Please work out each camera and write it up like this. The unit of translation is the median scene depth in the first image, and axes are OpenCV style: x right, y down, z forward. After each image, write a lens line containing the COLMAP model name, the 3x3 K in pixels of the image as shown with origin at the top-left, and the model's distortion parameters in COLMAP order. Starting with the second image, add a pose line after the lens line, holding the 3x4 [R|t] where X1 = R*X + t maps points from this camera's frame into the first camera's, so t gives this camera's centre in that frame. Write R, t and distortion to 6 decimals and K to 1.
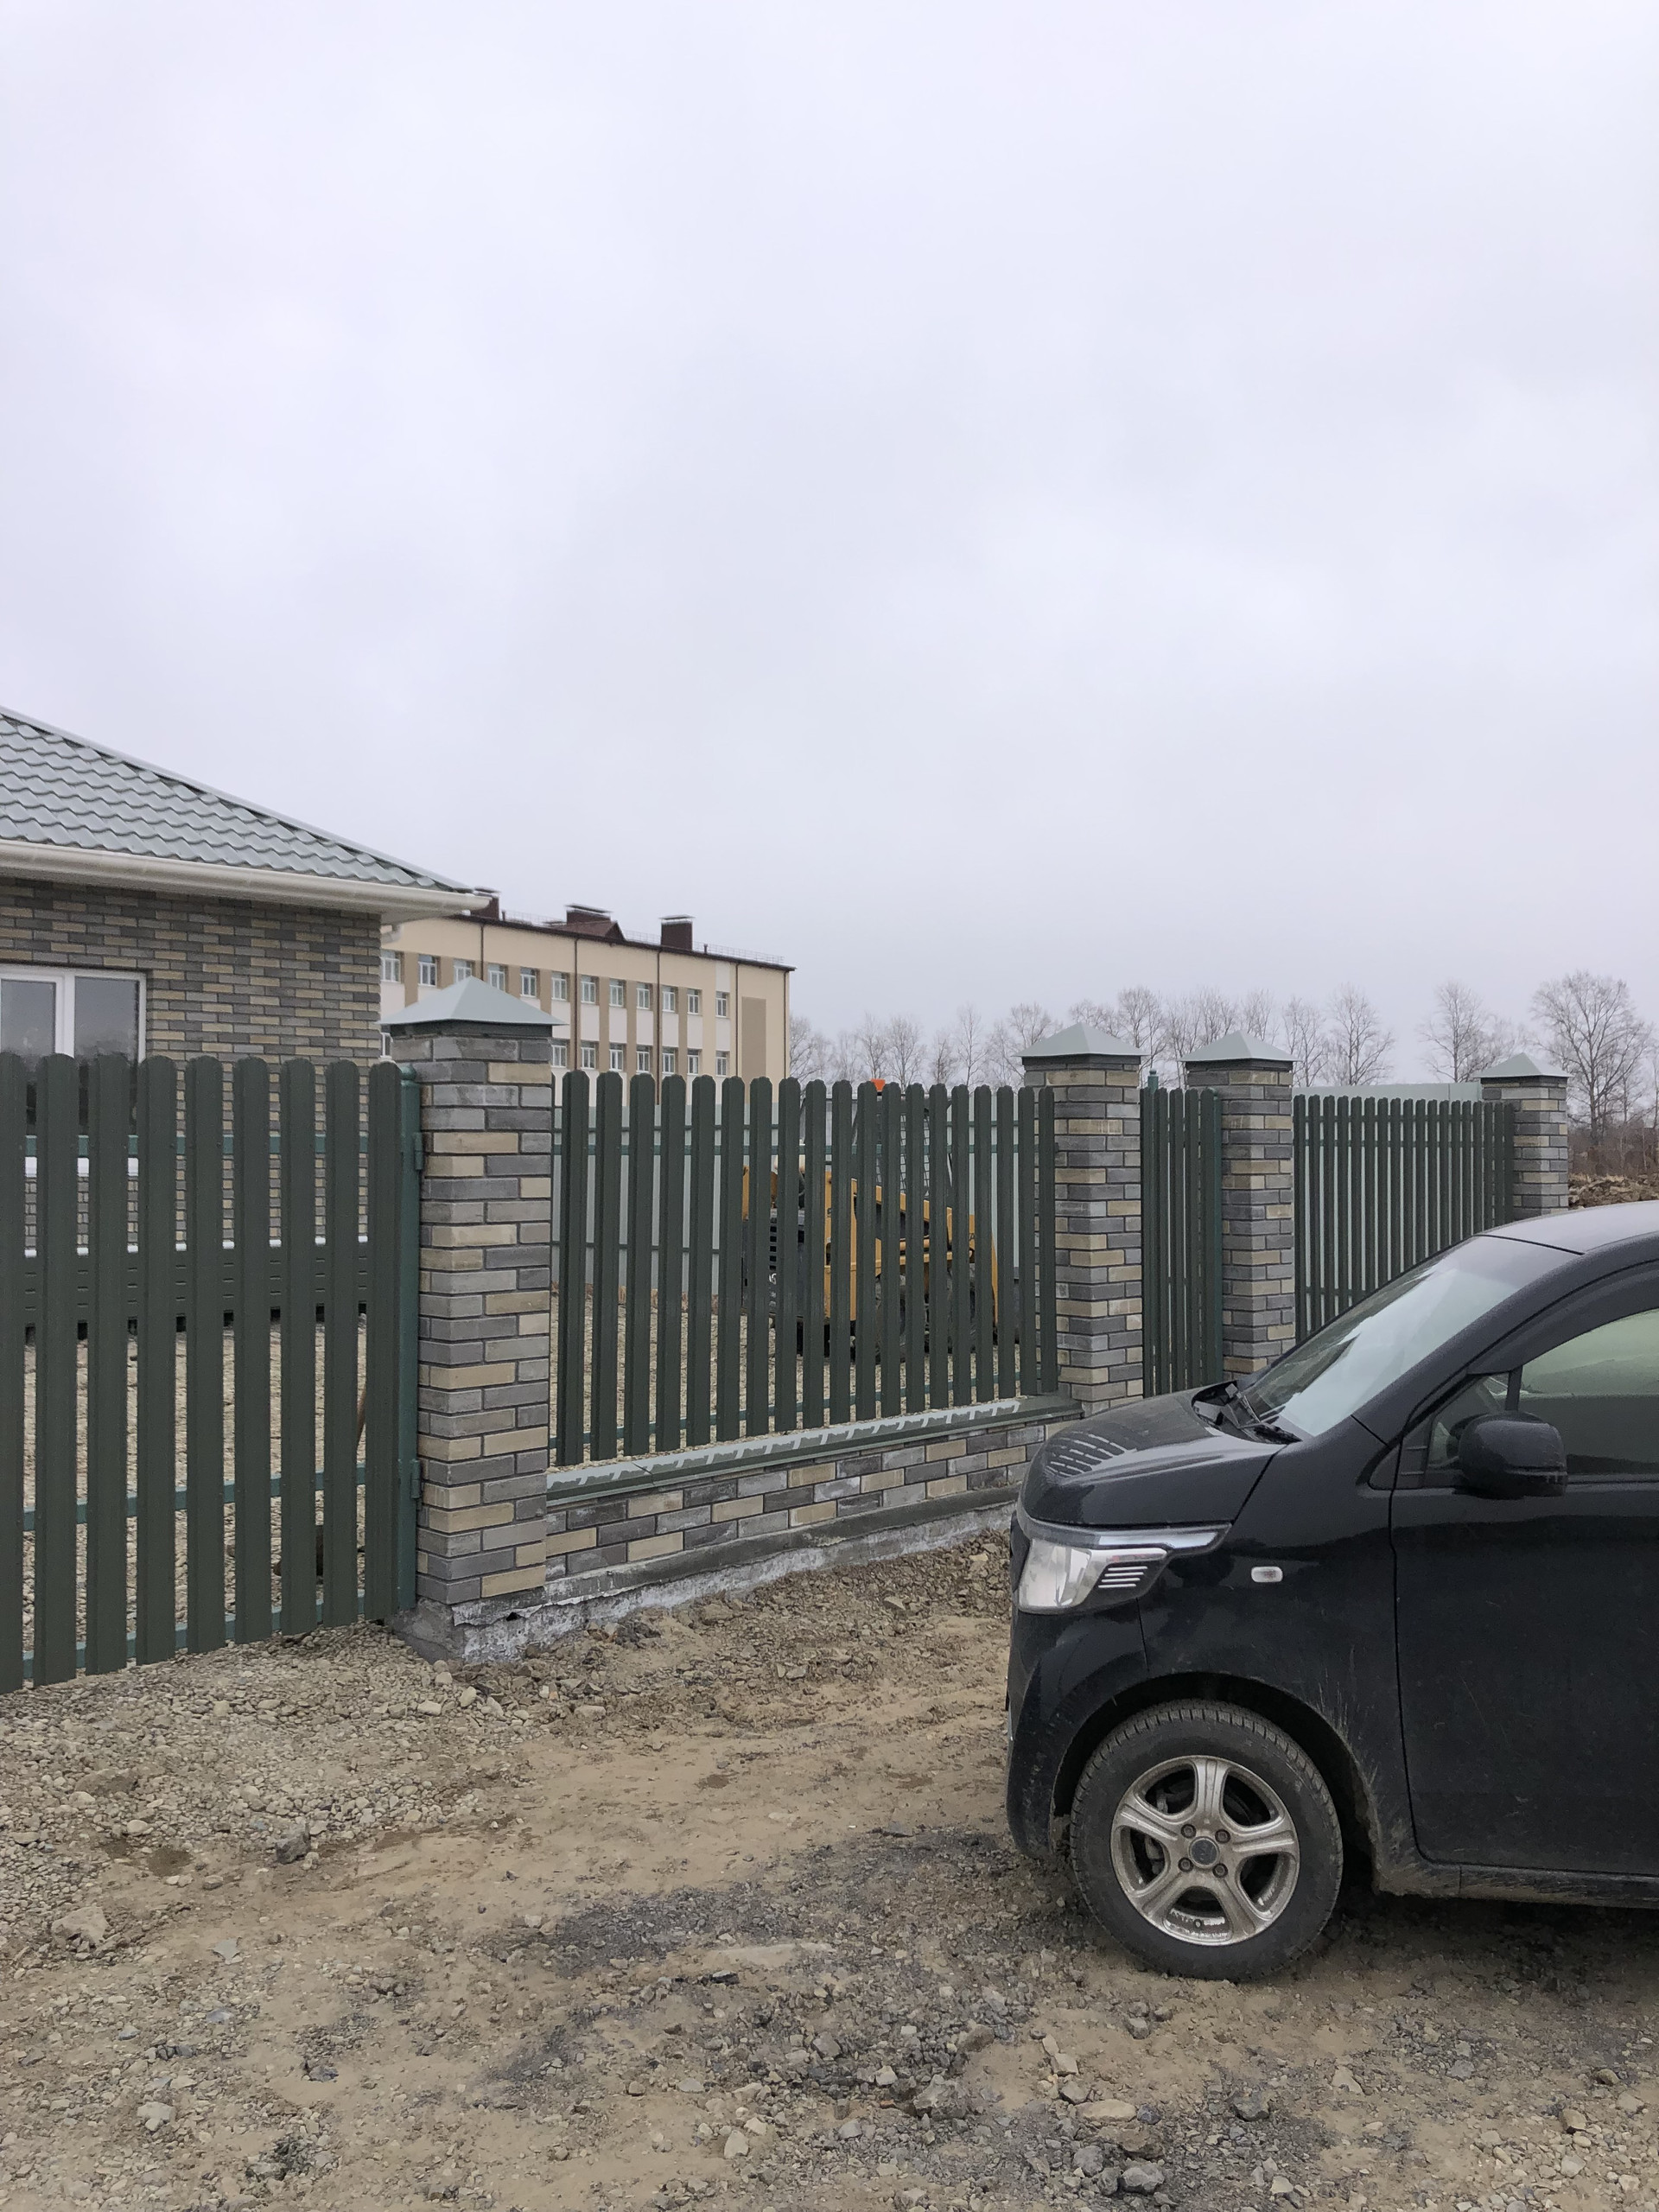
lens RADIAL K [[1823.9, 0, 842.6], [0, 1823.9, 1116.7], [0, 0, 1]] dist [0.039849, -0.039493]
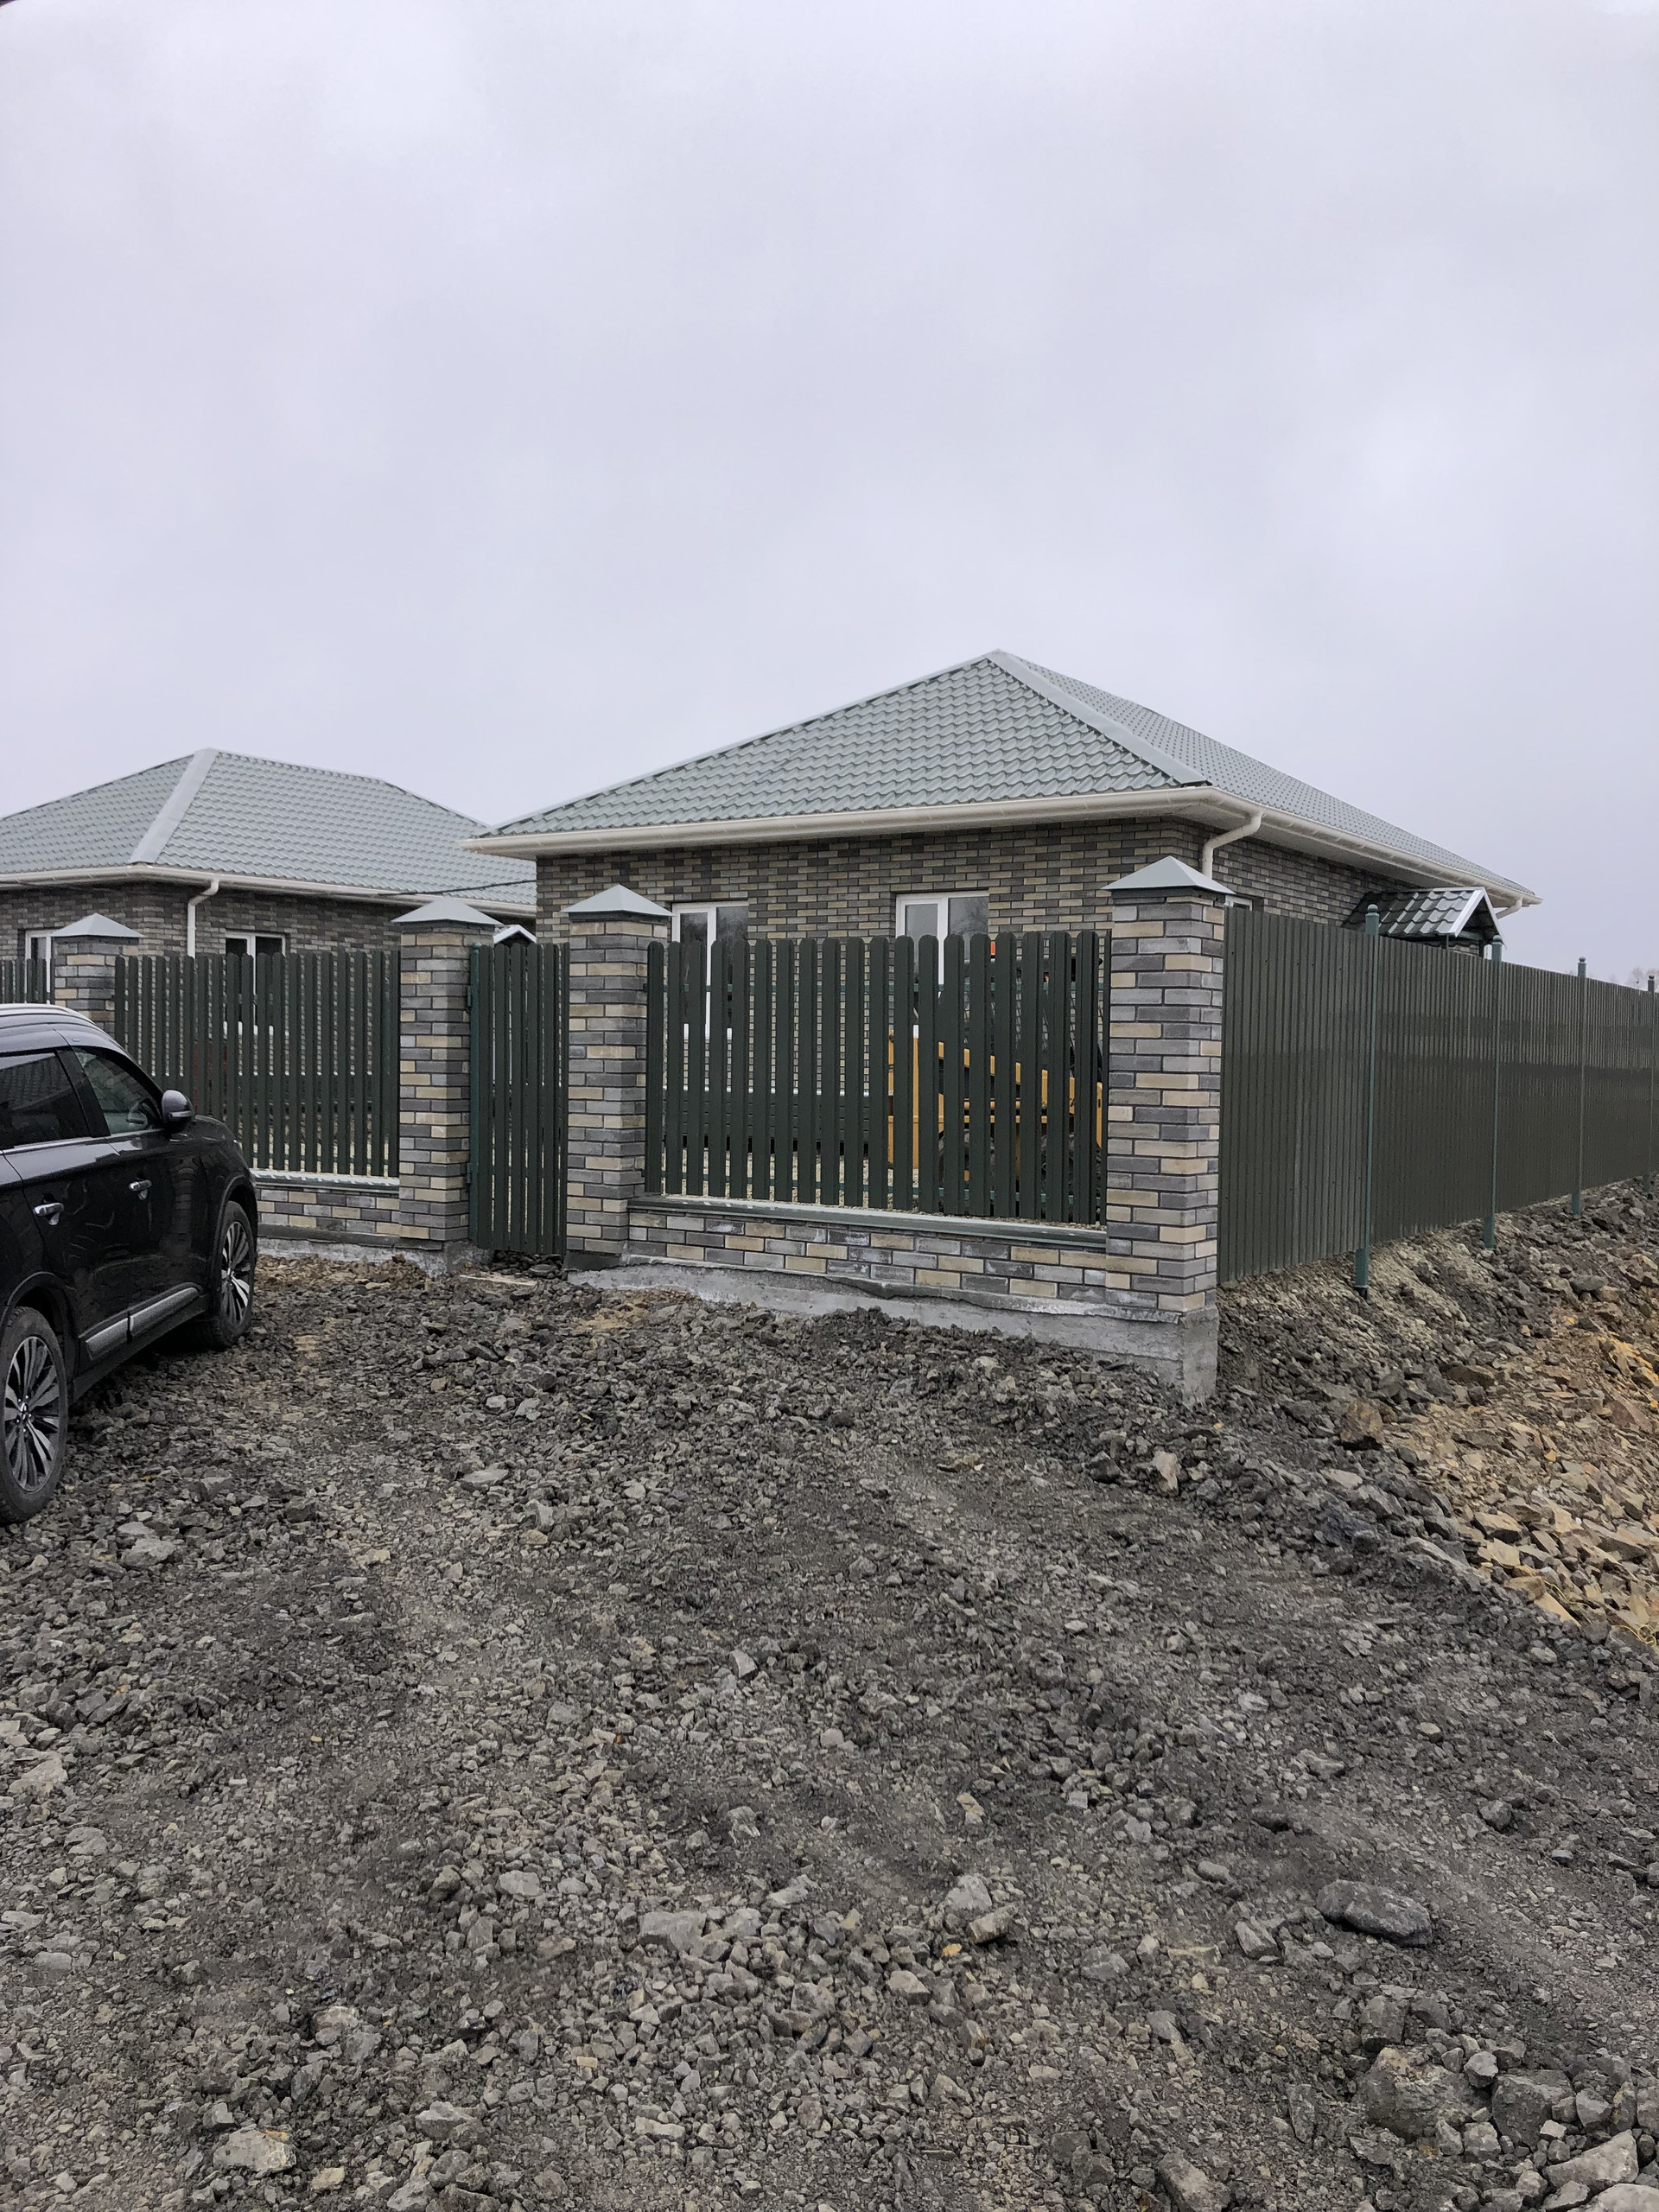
lens RADIAL K [[1823.9, 0, 842.6], [0, 1823.9, 1116.7], [0, 0, 1]] dist [0.039849, -0.039493]
pose [[0.221895, 0.037891, -0.974334, 0.920595], [0.003813, 0.999203, 0.039727, 0.033279], [0.975063, -0.012531, 0.221573, 0.627008]]
